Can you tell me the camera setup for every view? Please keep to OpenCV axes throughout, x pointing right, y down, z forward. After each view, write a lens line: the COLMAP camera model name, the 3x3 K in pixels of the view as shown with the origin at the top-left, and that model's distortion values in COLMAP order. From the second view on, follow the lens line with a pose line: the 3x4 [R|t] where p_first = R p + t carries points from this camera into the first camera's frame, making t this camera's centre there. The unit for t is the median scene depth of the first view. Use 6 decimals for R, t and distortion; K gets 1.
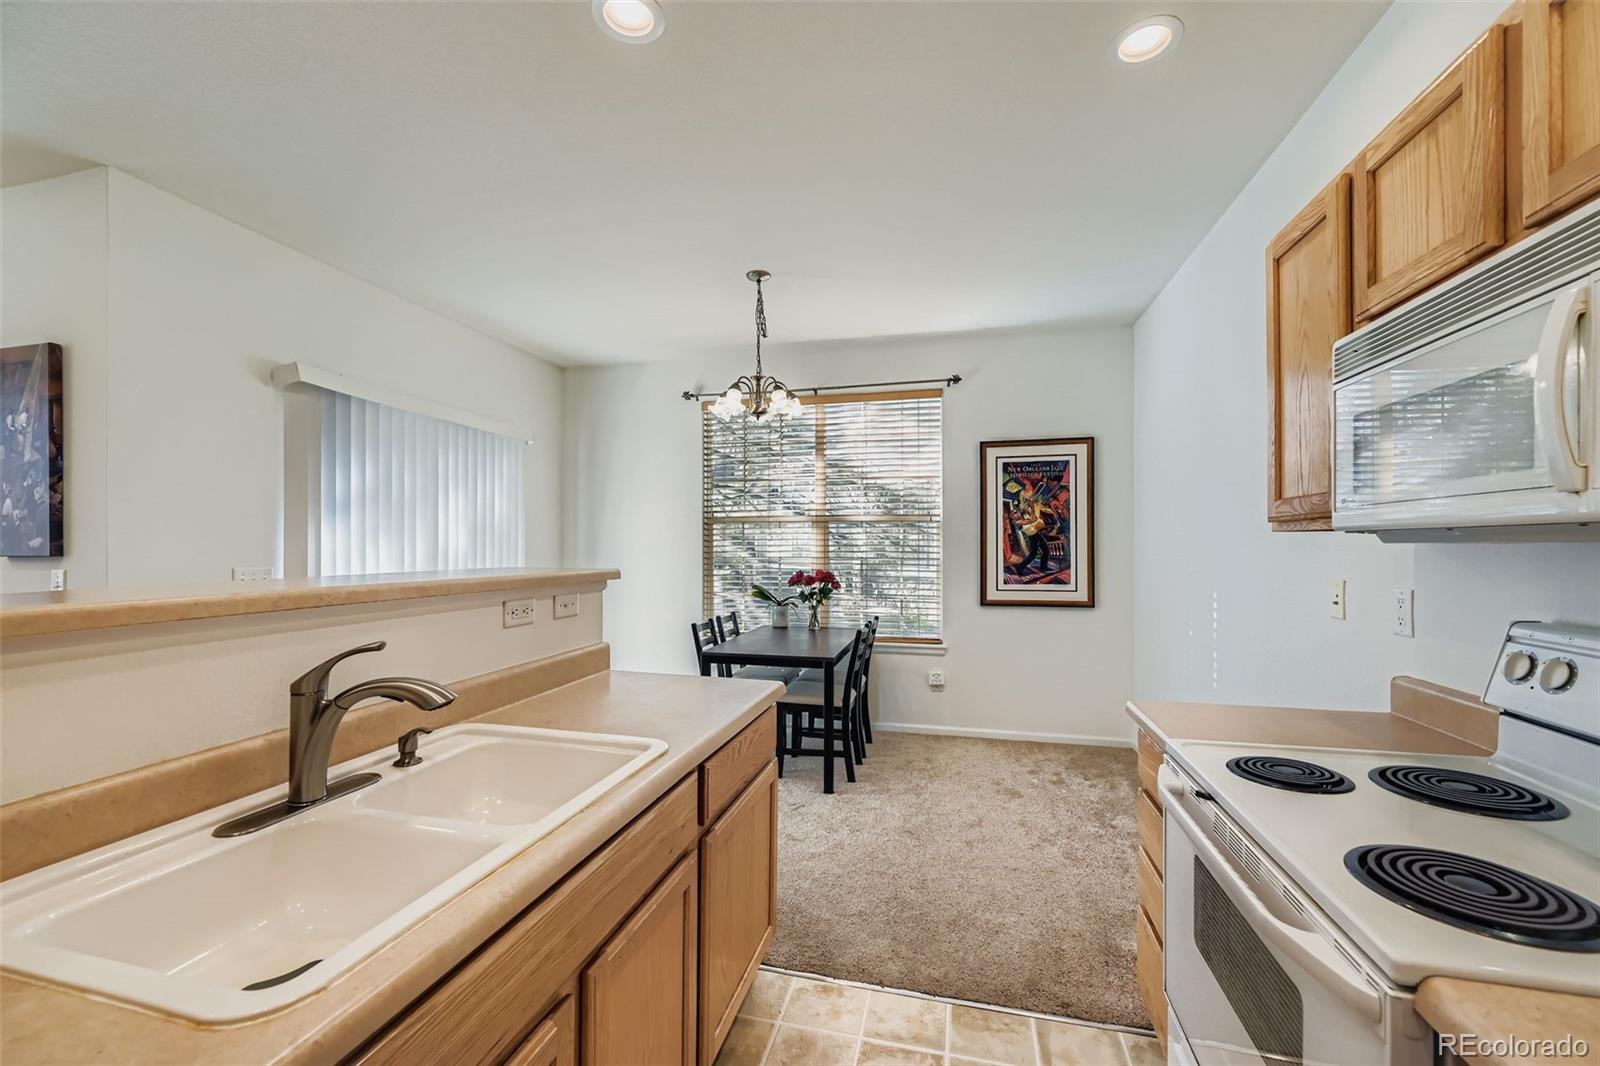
lens RADIAL K [[639.2, 0, 797.6], [0, 639.2, 541.8], [0, 0, 1]] dist [-0.003479, 0.001274]
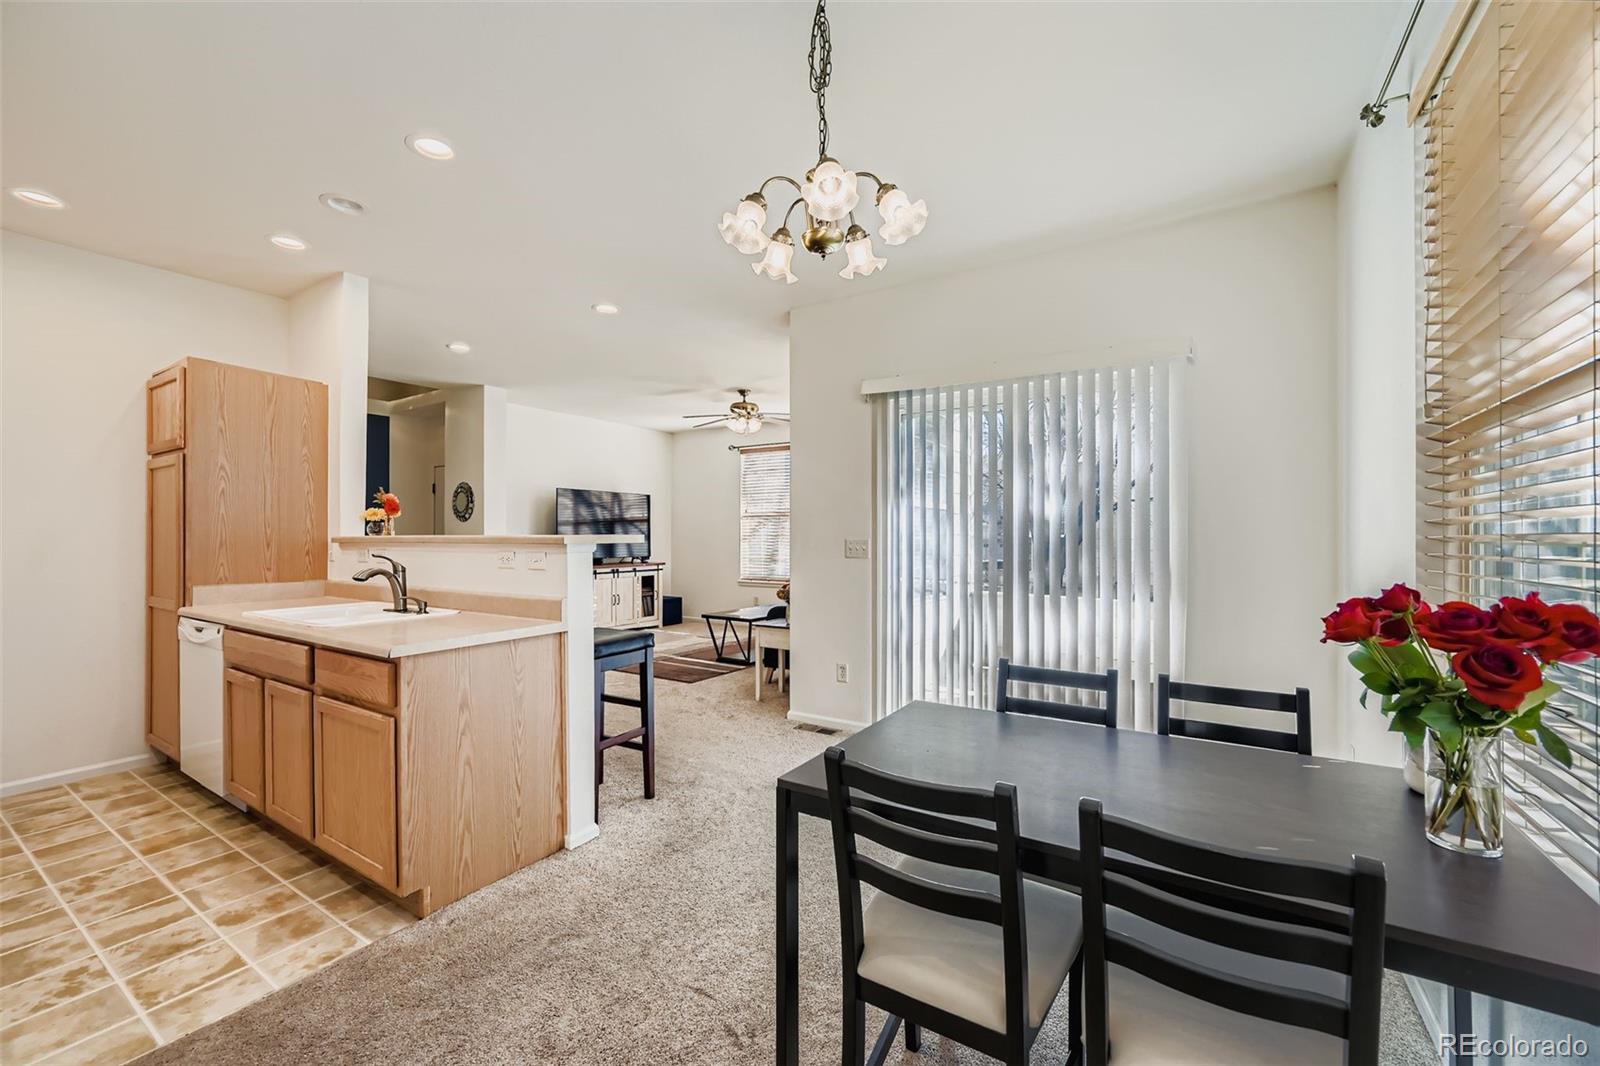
lens RADIAL K [[639.2, 0, 798.5], [0, 639.2, 533.8], [0, 0, 1]] dist [-0.003479, 0.001274]
pose [[-0.318143, -0.010859, -0.947980, 0.831618], [0.005165, 0.999900, -0.013187, 0.074293], [0.948029, -0.009091, -0.318055, 2.222890]]
